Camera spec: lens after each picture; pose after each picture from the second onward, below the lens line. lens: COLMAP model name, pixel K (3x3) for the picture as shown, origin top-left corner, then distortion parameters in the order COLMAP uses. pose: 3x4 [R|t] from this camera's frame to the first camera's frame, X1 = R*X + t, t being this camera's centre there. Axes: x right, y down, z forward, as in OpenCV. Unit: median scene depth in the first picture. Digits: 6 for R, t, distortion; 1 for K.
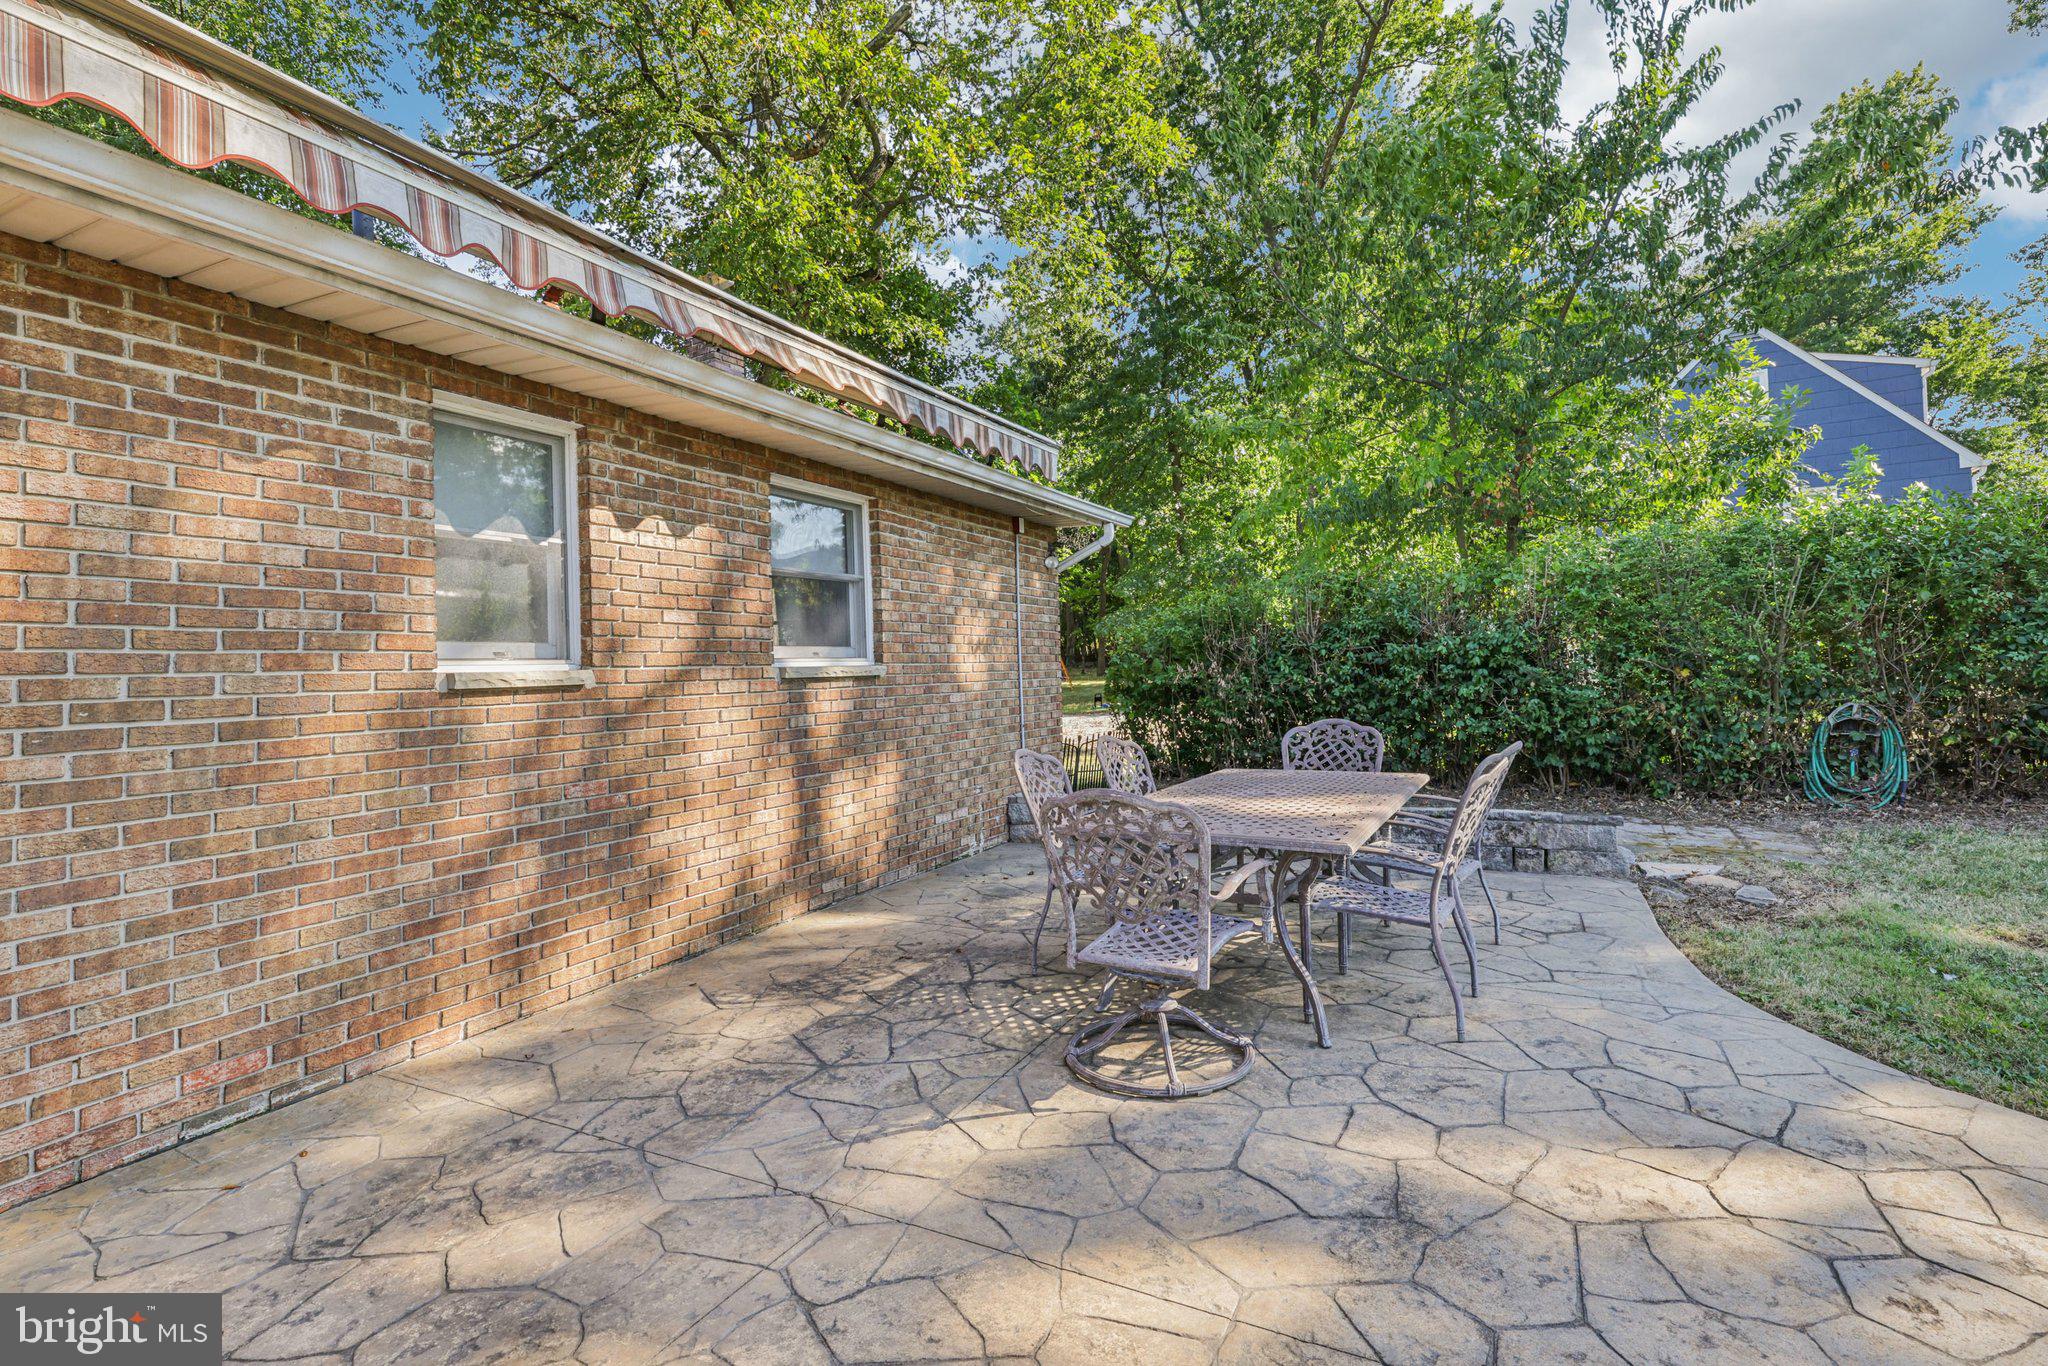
lens RADIAL K [[966.9, 0, 1025.7], [0, 966.9, 645.7], [0, 0, 1]] dist [0.040496, 0.000267]
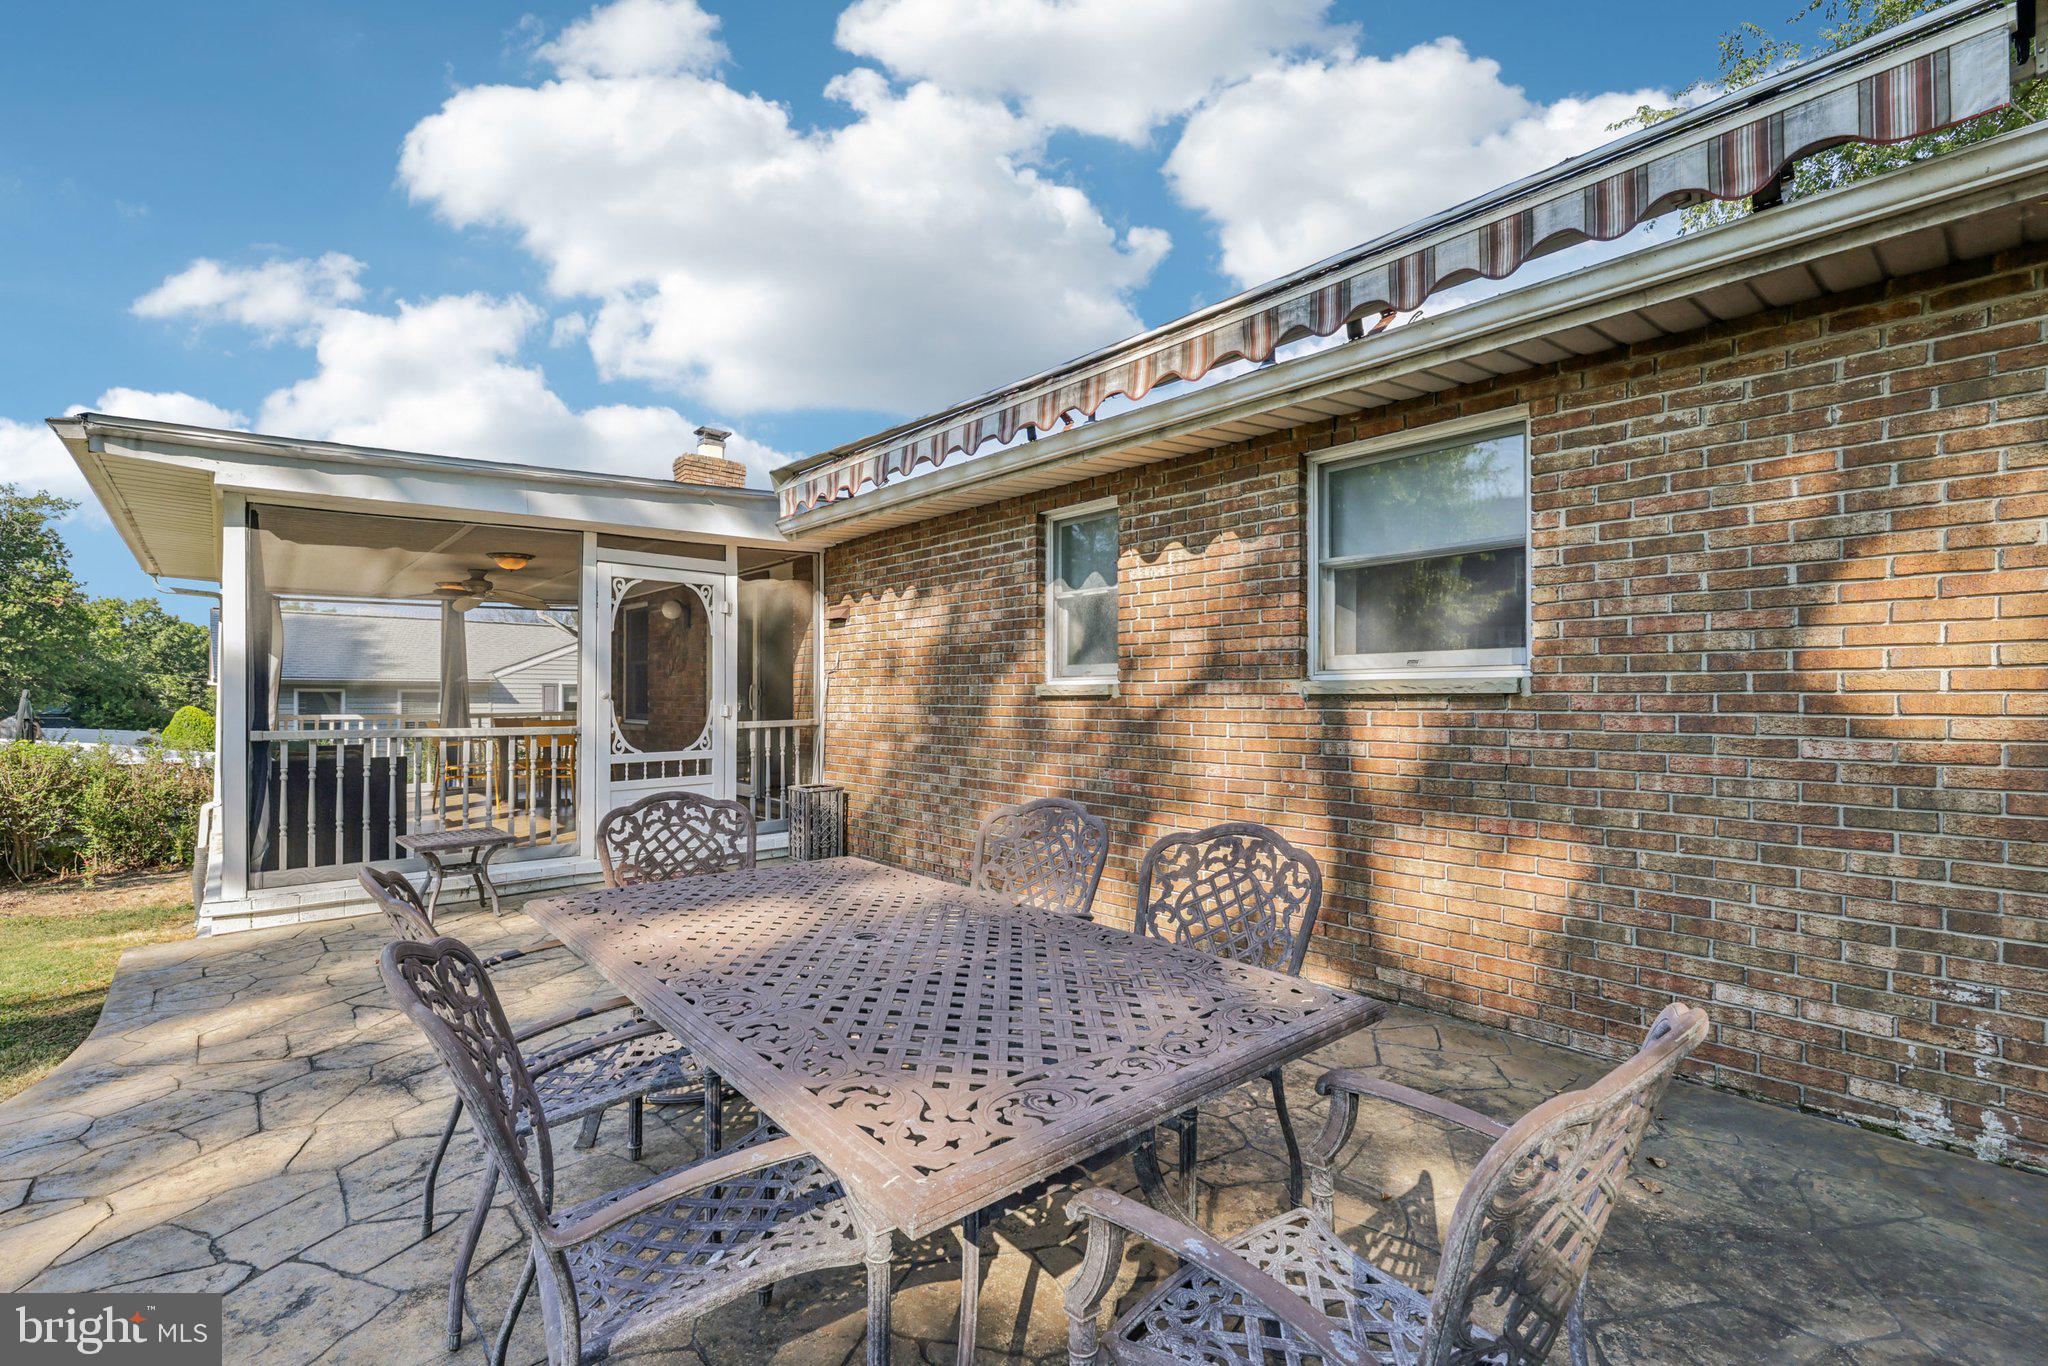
lens RADIAL K [[888.2, 0, 1024.0], [0, 888.2, 683.0], [0, 0, 1]] dist [-0.001888, 0.000666]
pose [[-0.359039, 0.017983, -0.933149, 0.678972], [0.037197, 0.999296, 0.004946, 0.012949], [0.932581, -0.032934, -0.359455, 1.269125]]
